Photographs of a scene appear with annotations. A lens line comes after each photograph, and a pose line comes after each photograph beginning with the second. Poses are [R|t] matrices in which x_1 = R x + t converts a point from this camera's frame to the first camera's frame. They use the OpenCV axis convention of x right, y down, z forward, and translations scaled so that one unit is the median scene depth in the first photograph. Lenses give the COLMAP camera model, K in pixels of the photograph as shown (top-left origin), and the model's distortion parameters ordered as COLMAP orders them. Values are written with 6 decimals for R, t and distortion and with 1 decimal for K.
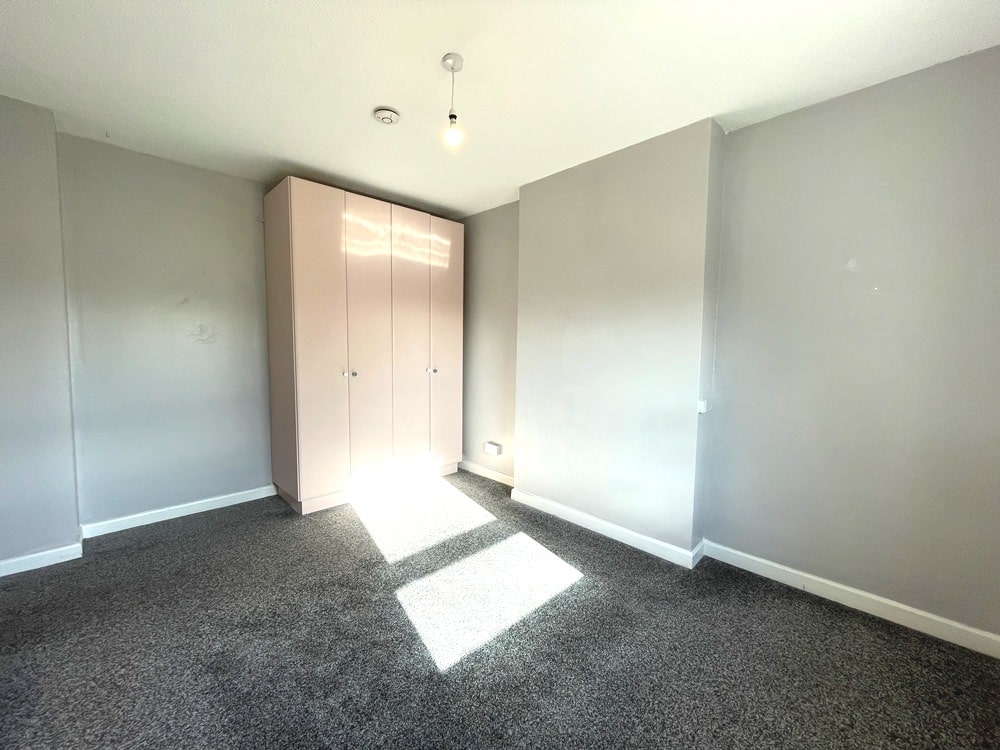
lens RADIAL K [[405.8, 0, 499.9], [0, 405.8, 376.1], [0, 0, 1]] dist [-0.000308, -0.000099]
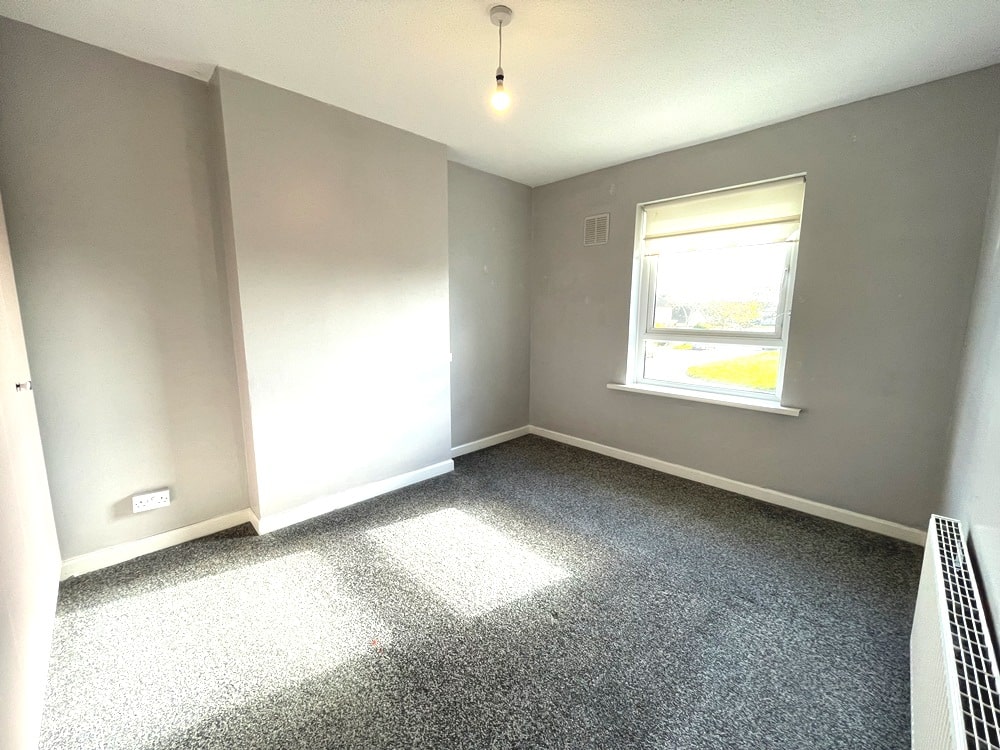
lens RADIAL K [[401.1, 0, 505.6], [0, 401.1, 373.9], [0, 0, 1]] dist [0.000014, -0.000109]
pose [[-0.003717, -0.168981, 0.985612, -0.891237], [0.074189, 0.982856, 0.168788, -0.089313], [-0.997237, 0.073749, 0.008884, 0.788671]]
